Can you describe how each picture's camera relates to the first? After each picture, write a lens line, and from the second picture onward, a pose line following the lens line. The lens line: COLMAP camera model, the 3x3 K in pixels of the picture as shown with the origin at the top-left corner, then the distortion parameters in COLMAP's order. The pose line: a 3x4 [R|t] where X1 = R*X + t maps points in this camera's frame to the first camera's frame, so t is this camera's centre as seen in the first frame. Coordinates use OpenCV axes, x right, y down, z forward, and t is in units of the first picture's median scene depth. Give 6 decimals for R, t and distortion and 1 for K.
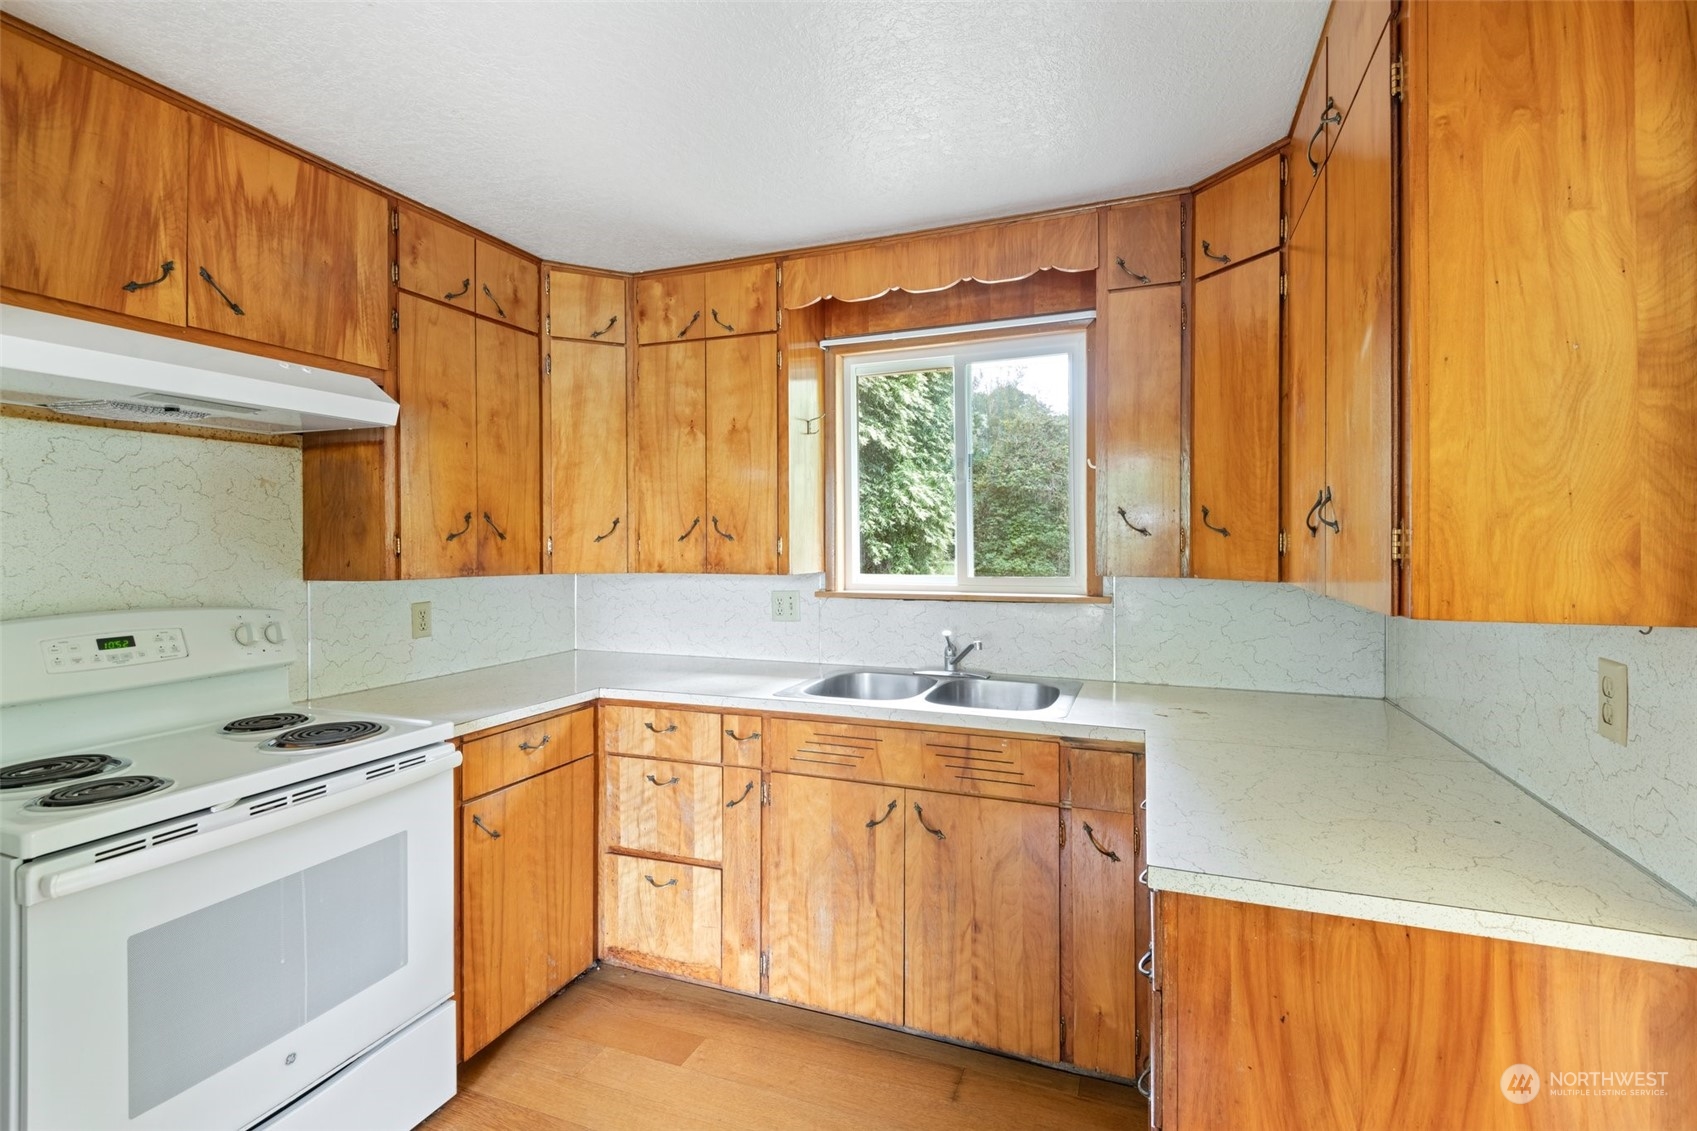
lens RADIAL K [[777.8, 0, 837.4], [0, 777.8, 544.5], [0, 0, 1]] dist [0.002109, -0.003949]
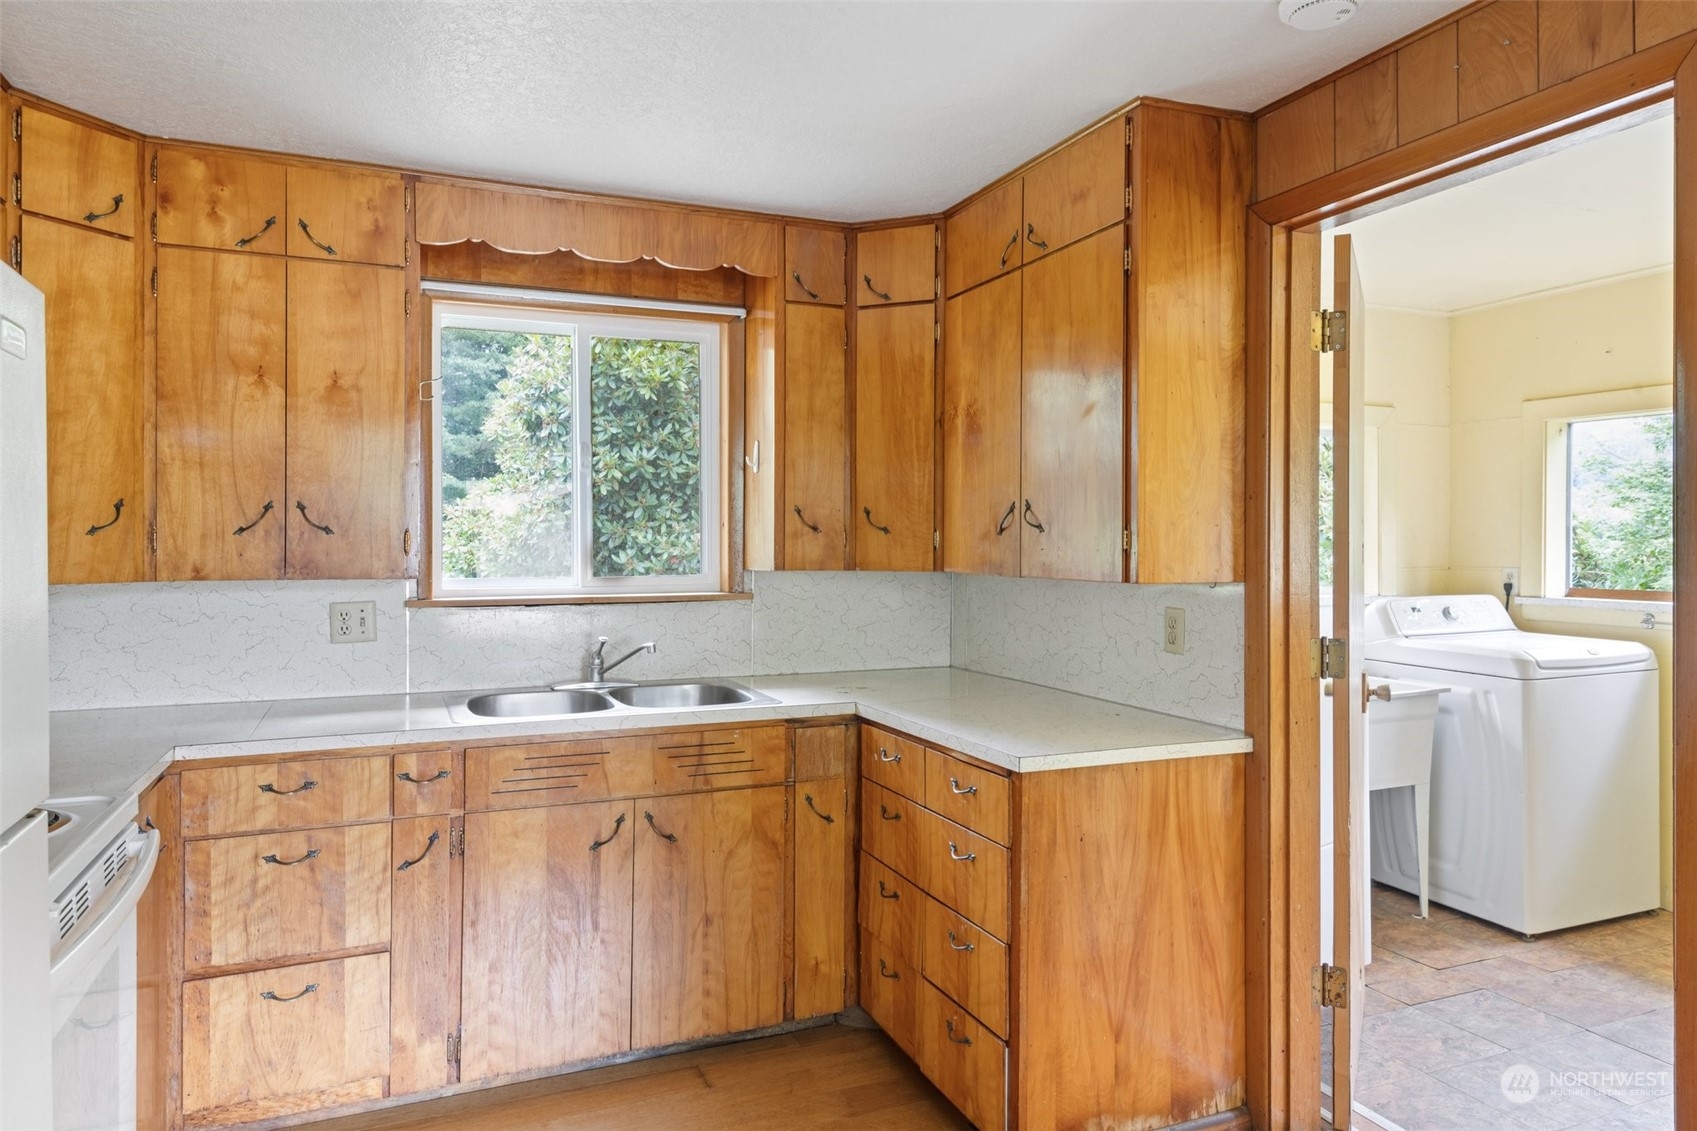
lens RADIAL K [[1087.5, 0, 851.8], [0, 1087.5, 556.6], [0, 0, 1]] dist [-0.026187, -0.015432]
pose [[0.706167, -0.006028, 0.708020, -0.597050], [-0.000887, 0.999955, 0.009398, 0.007060], [-0.708045, -0.007265, 0.706130, -0.101508]]
